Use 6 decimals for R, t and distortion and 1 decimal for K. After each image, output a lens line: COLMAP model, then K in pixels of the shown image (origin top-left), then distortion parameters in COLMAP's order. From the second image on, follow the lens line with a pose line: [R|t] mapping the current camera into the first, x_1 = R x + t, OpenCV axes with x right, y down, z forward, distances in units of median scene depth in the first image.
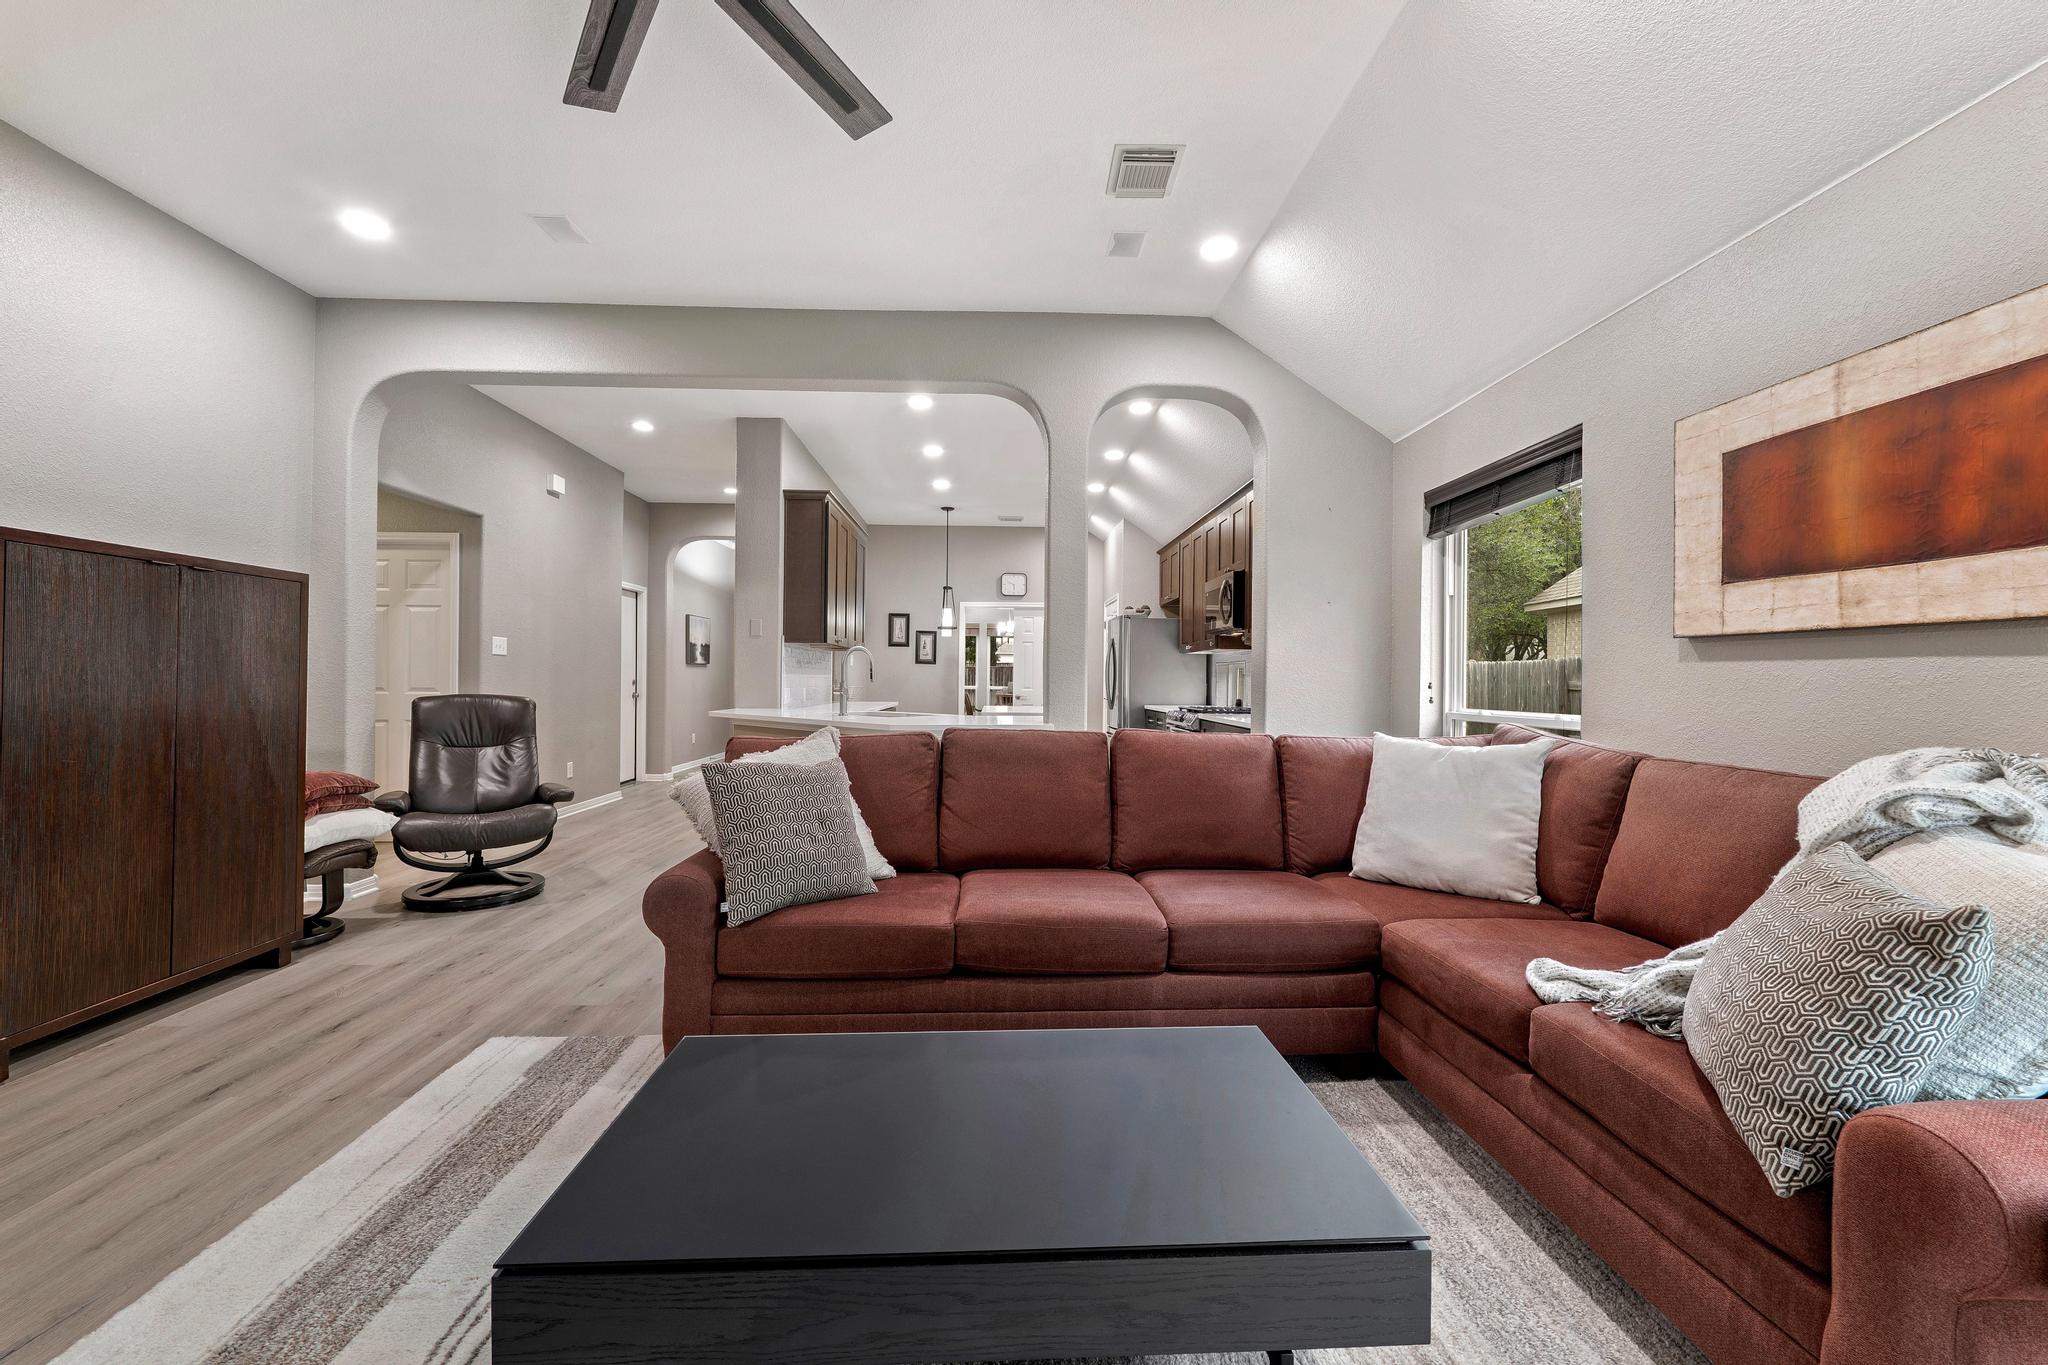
lens RADIAL K [[822.4, 0, 1019.5], [0, 822.4, 682.8], [0, 0, 1]] dist [-0.008168, 0.000058]
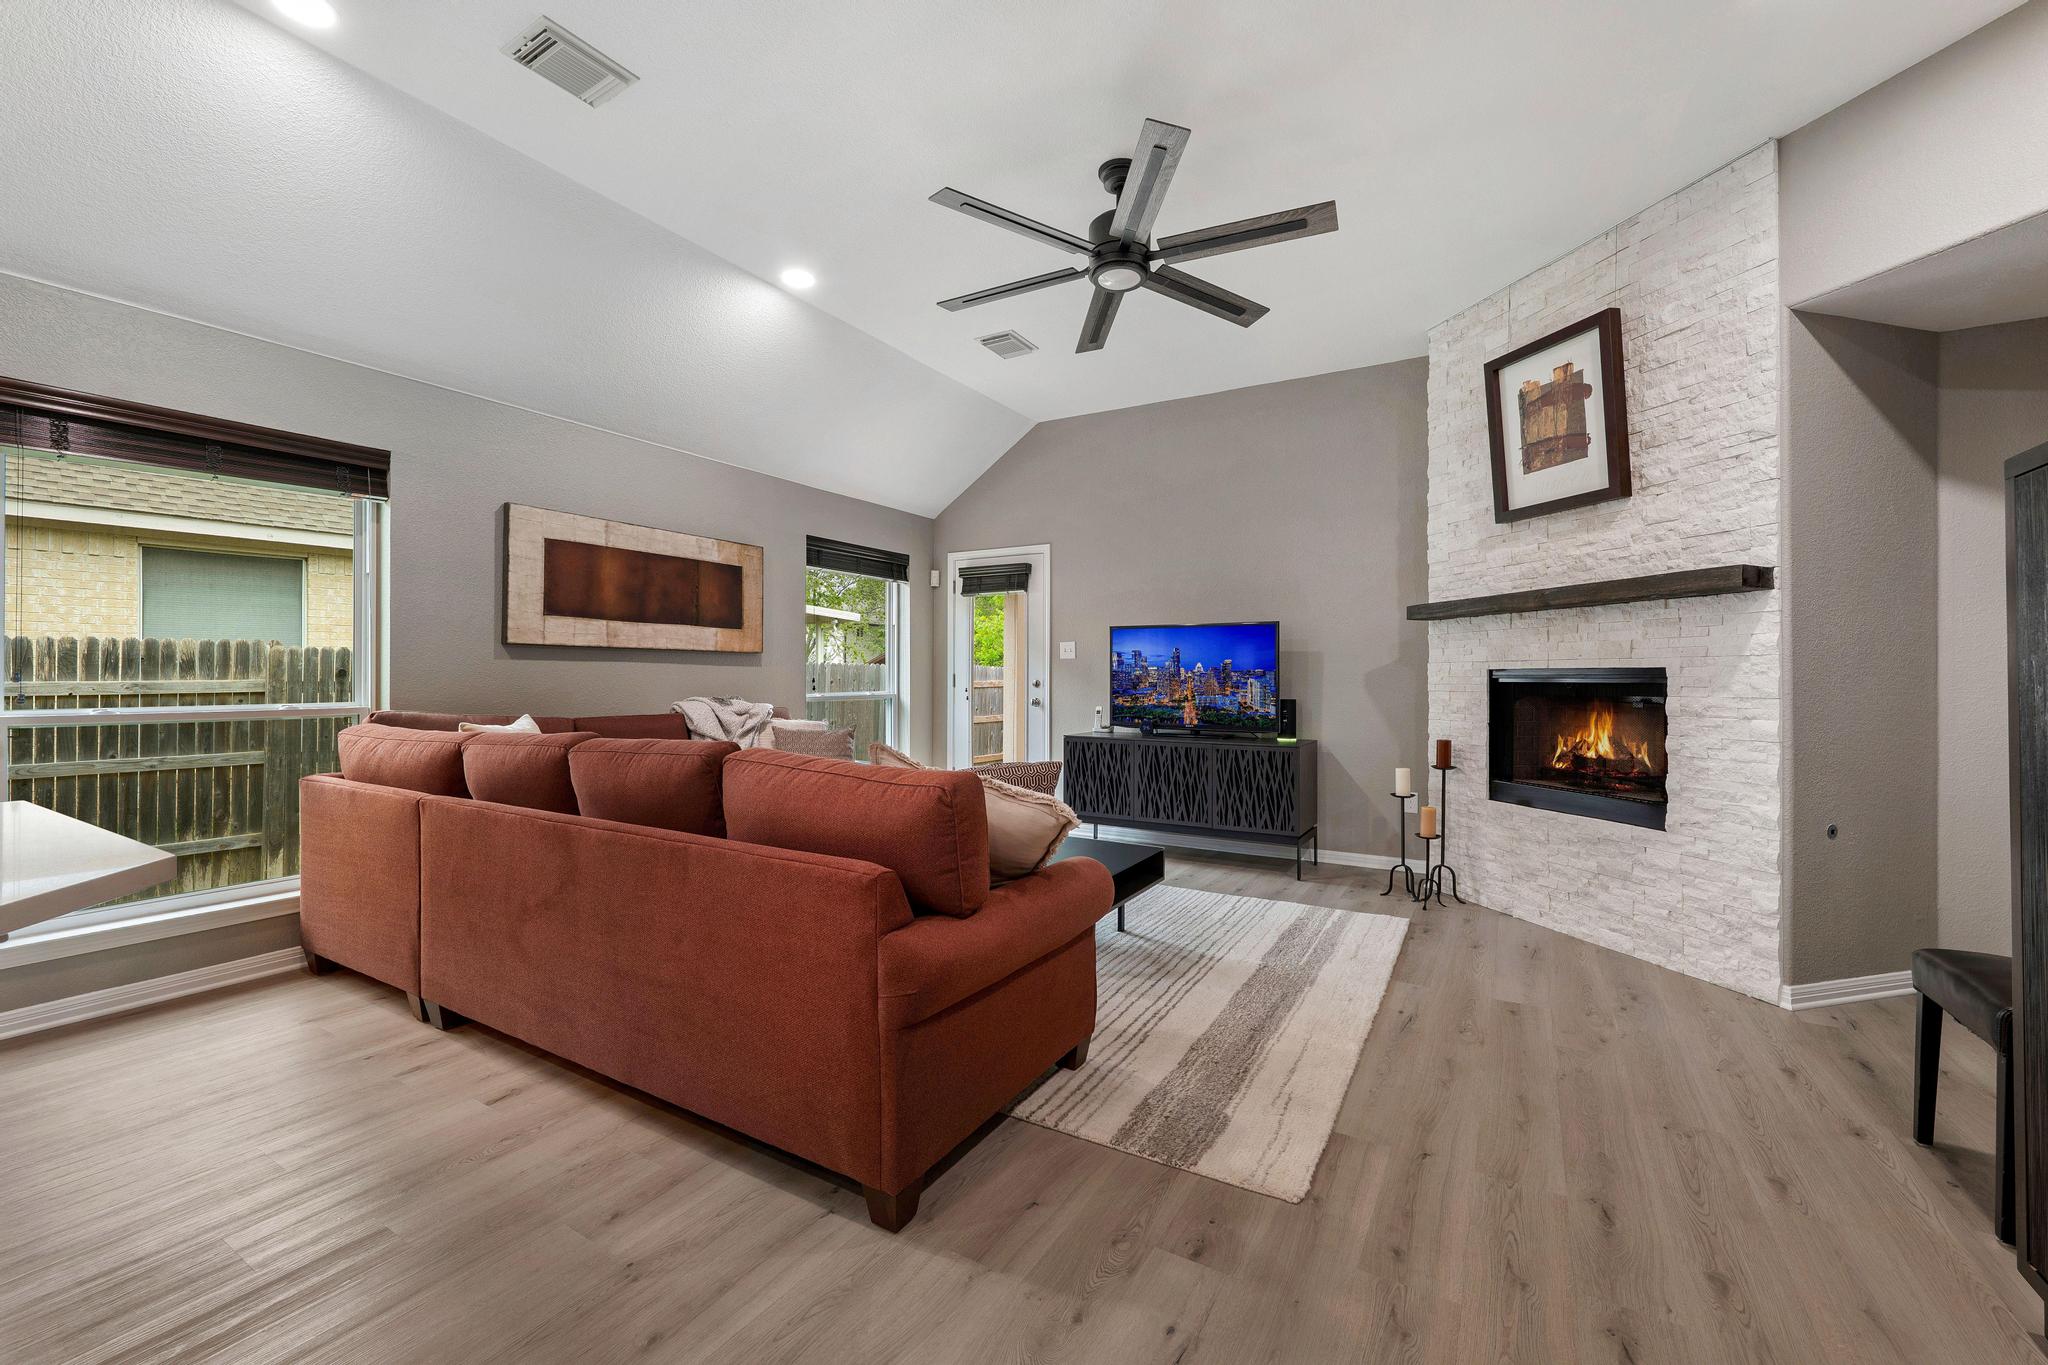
lens RADIAL K [[827.6, 0, 1021.7], [0, 827.6, 669.7], [0, 0, 1]] dist [-0.002649, -0.000345]
pose [[-0.837586, -0.007844, 0.546249, -0.536422], [-0.009709, 0.999953, -0.000527, -0.009025], [-0.546219, -0.005745, -0.837622, 1.117925]]
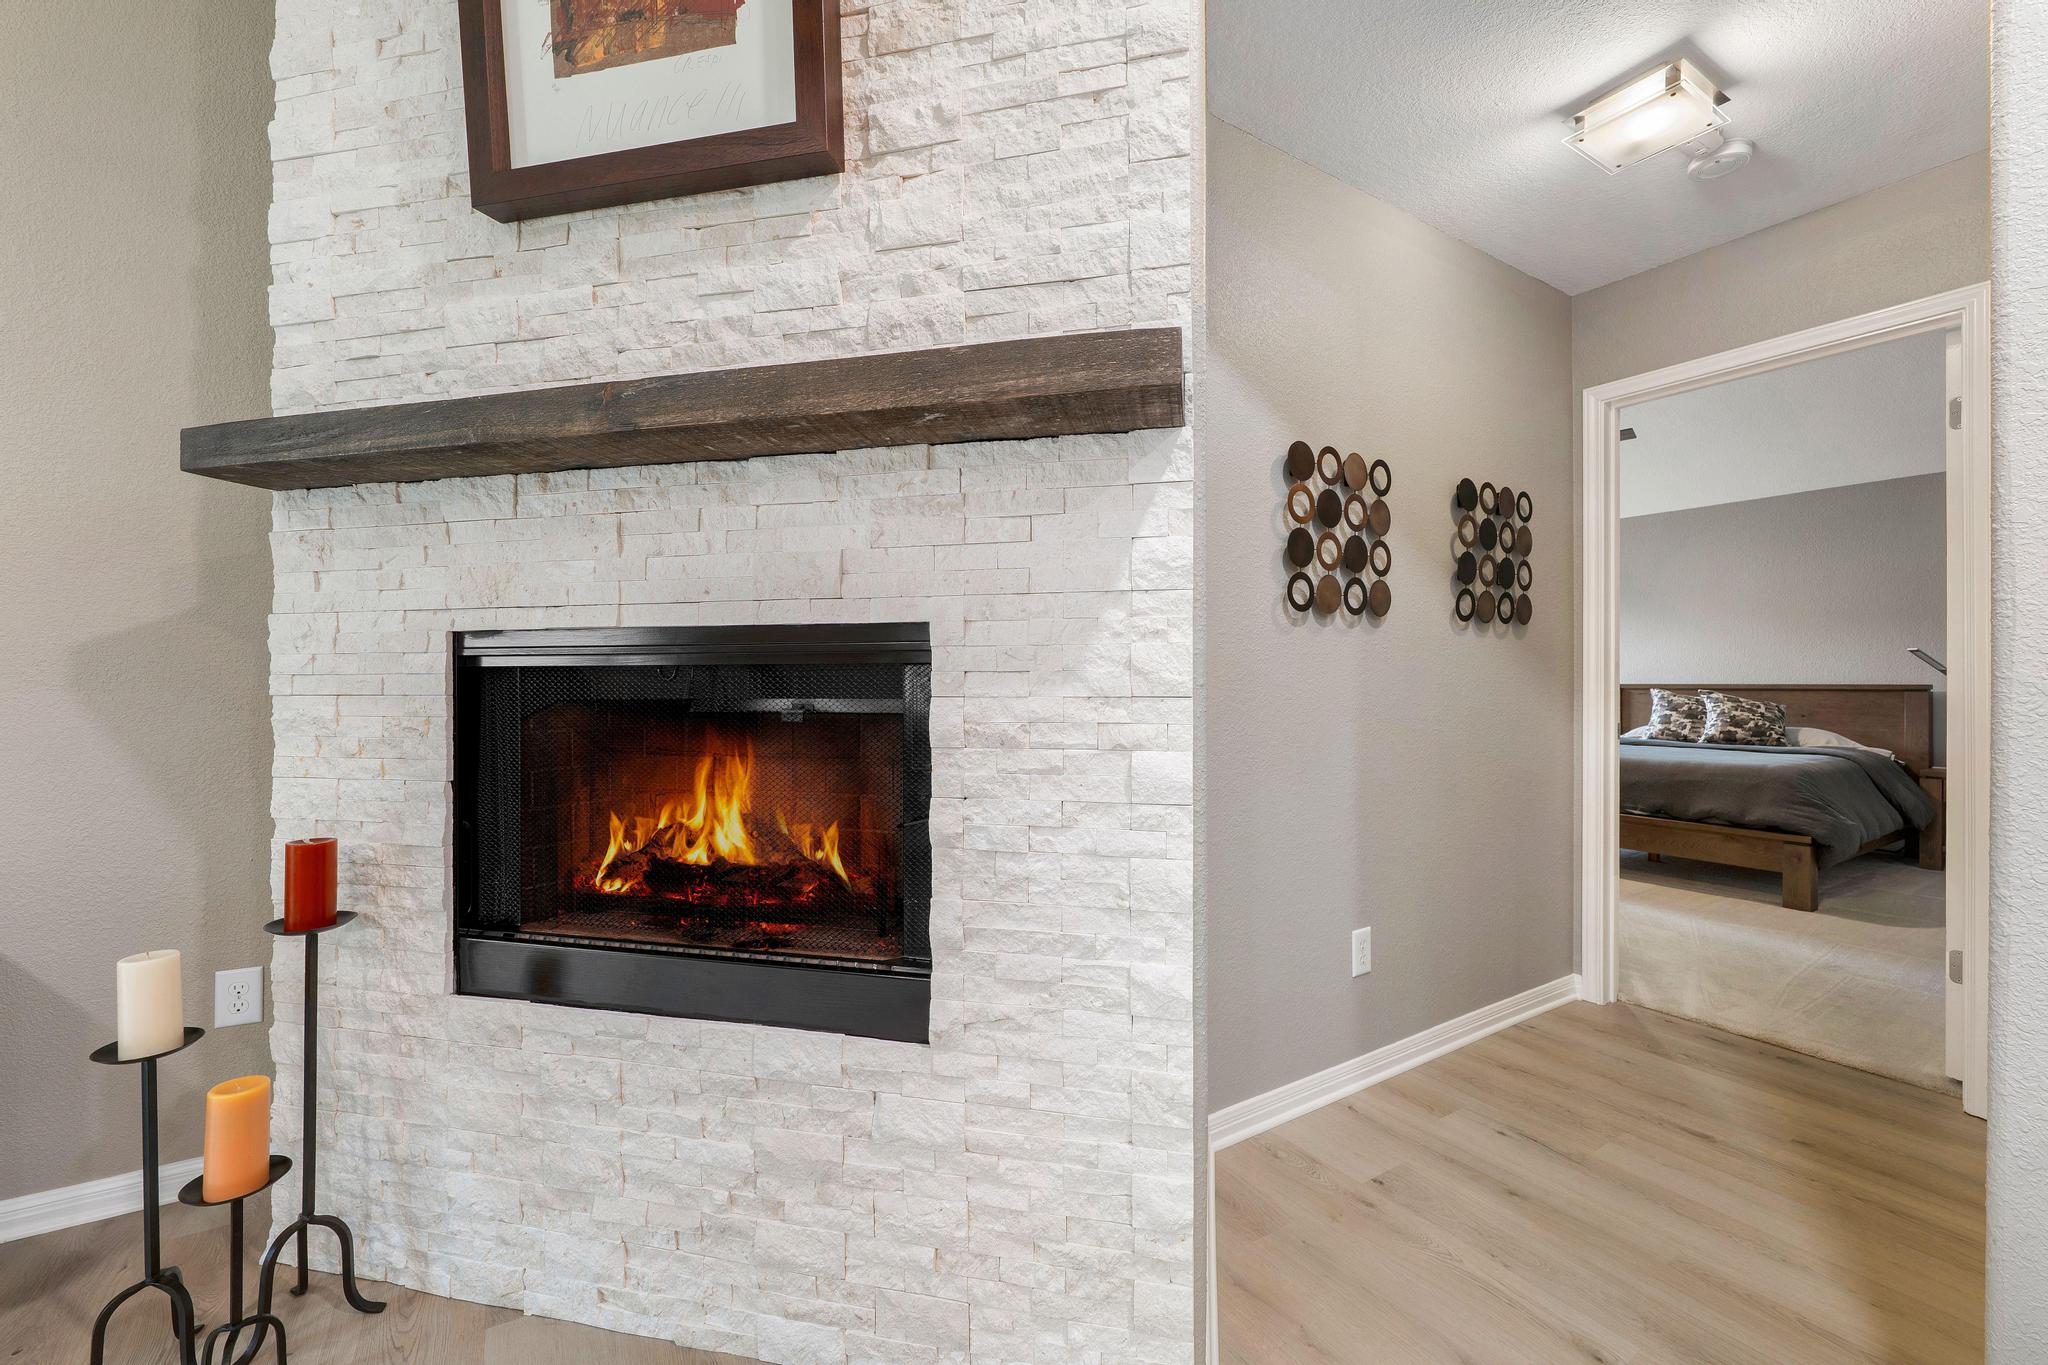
lens RADIAL K [[822.4, 0, 1019.5], [0, 822.4, 682.8], [0, 0, 1]] dist [-0.008168, 0.000058]
pose [[-0.866110, -0.008216, -0.499785, -0.496965], [-0.008903, 0.999960, -0.001011, 0.005488], [0.499773, 0.003574, -0.866149, 0.362676]]
